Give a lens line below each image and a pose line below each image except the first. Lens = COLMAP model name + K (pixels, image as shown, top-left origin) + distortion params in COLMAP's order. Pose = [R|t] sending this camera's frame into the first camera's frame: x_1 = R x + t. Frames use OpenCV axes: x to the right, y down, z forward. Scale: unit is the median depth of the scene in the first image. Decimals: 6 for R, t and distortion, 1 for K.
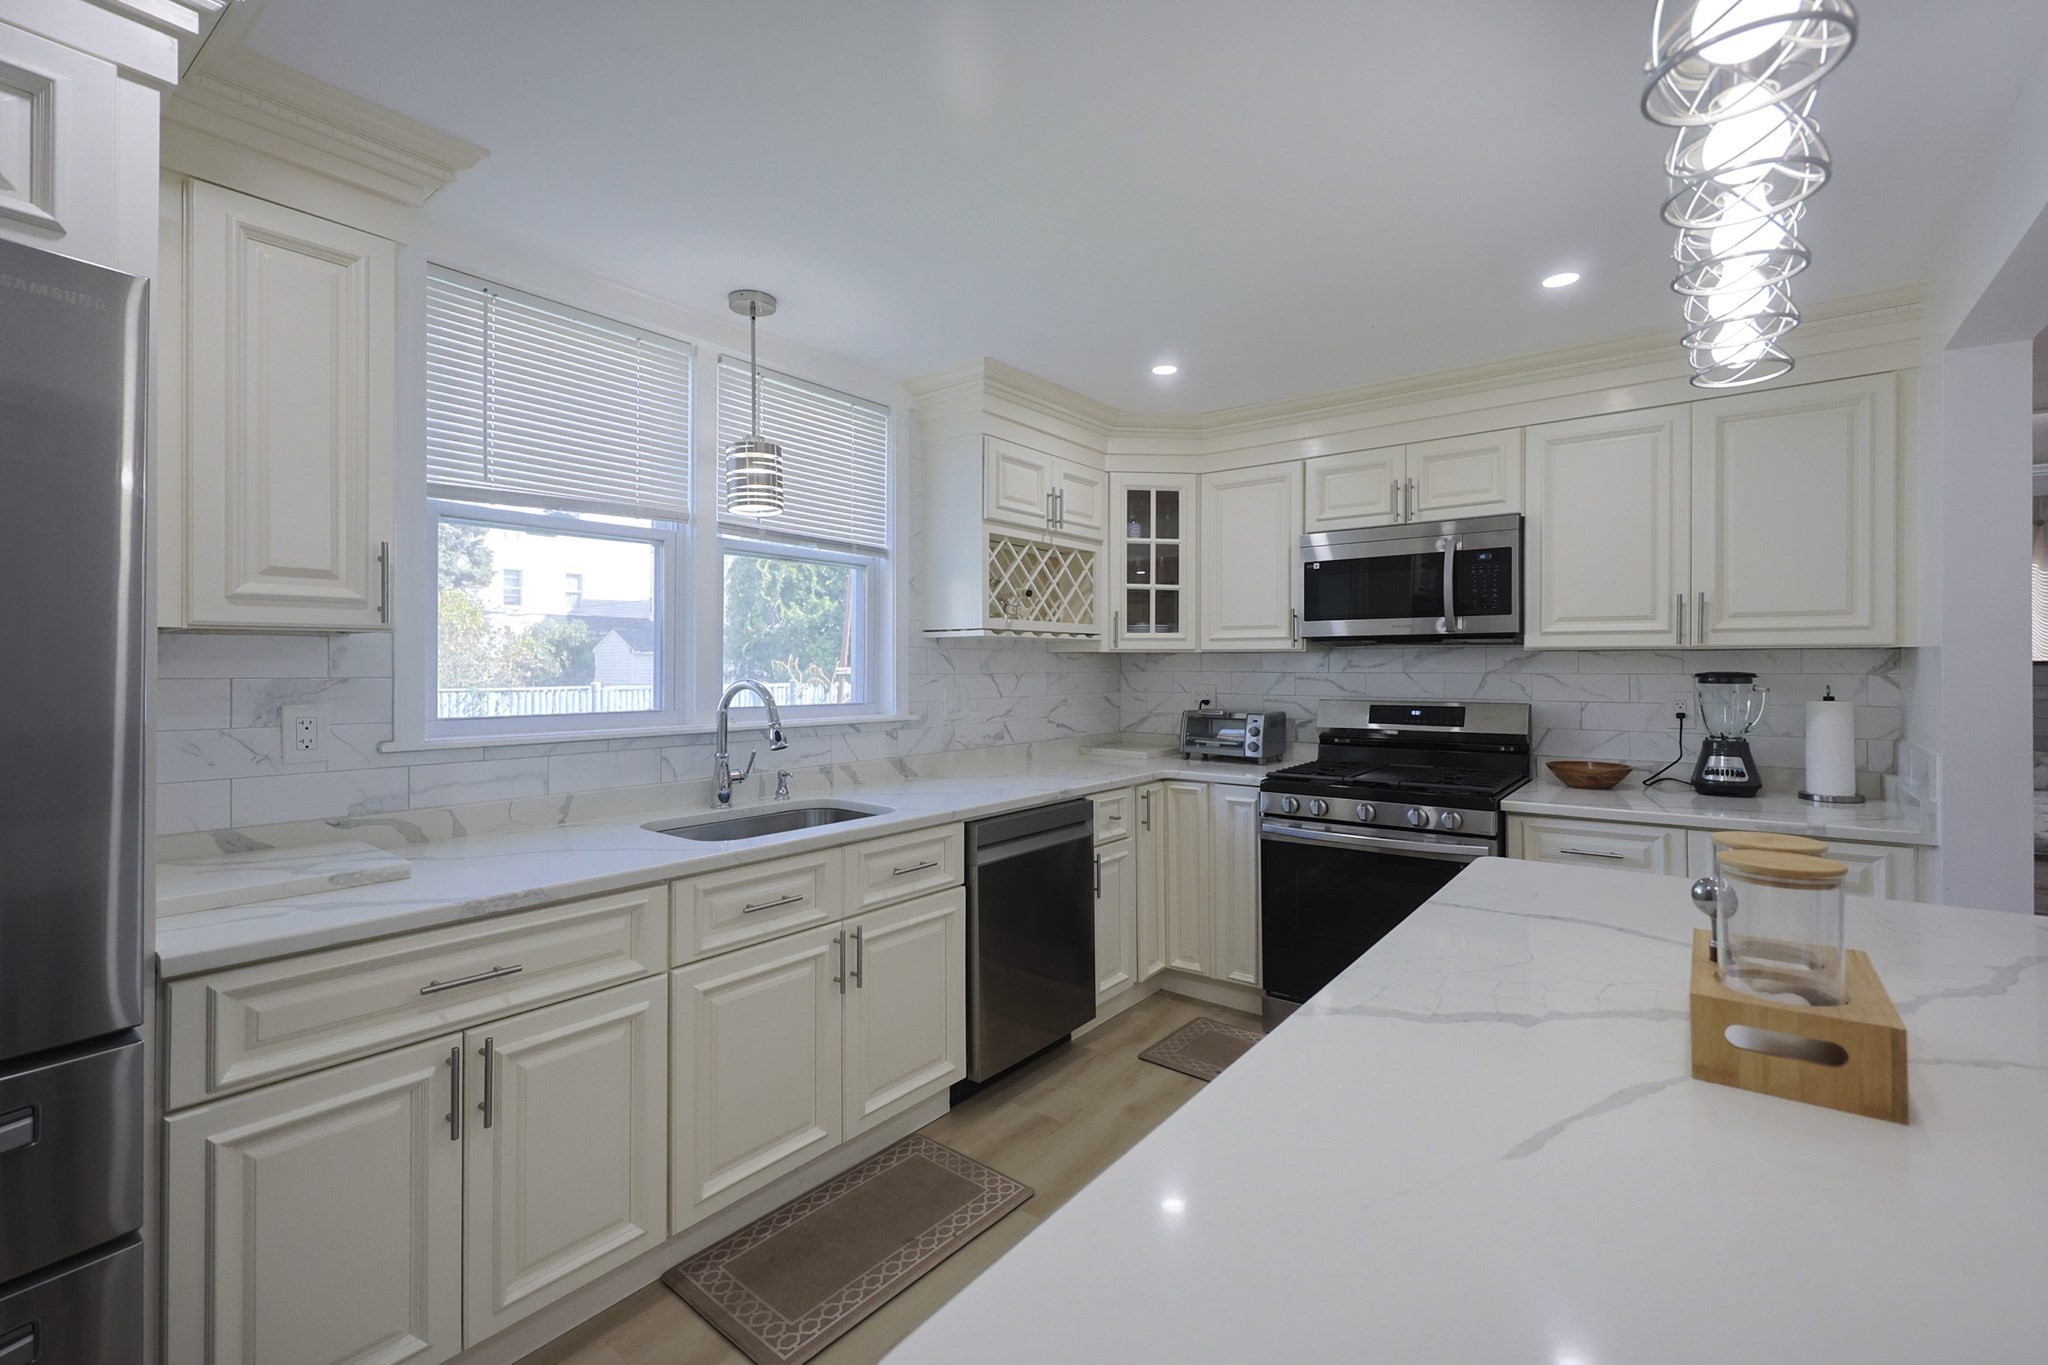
lens RADIAL K [[878.3, 0, 1032.3], [0, 878.3, 666.1], [0, 0, 1]] dist [-0.002533, -0.000199]
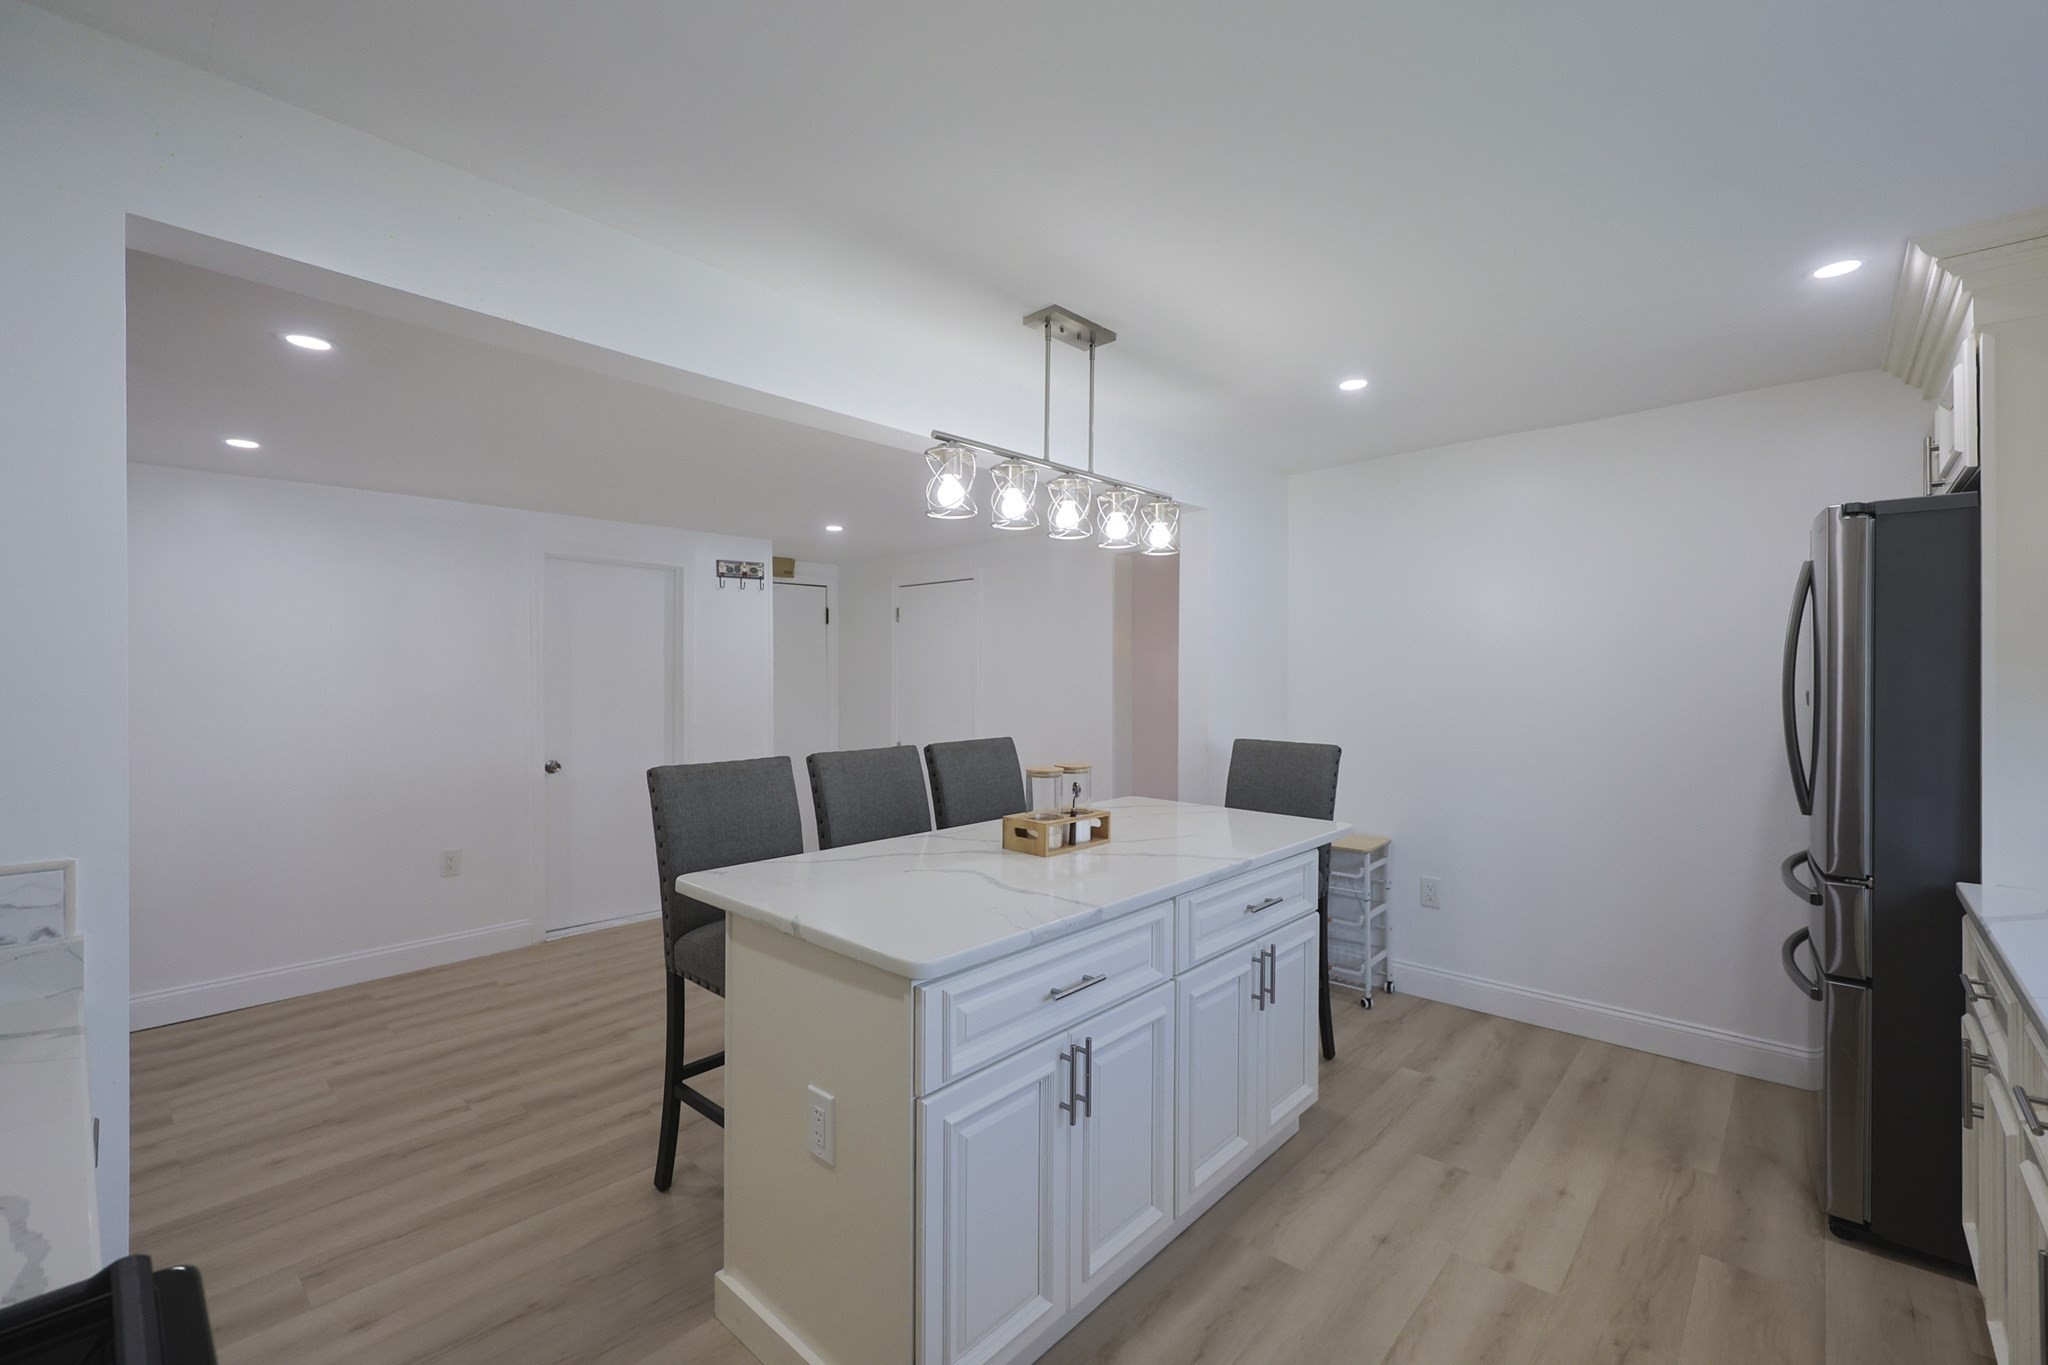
lens RADIAL K [[878.3, 0, 1028.4], [0, 878.3, 669.4], [0, 0, 1]] dist [-0.002533, -0.000199]
pose [[0.997889, 0.011115, -0.063990, -0.328106], [-0.010540, 0.999901, 0.009312, -0.030834], [0.064087, -0.008618, 0.997907, -0.066601]]
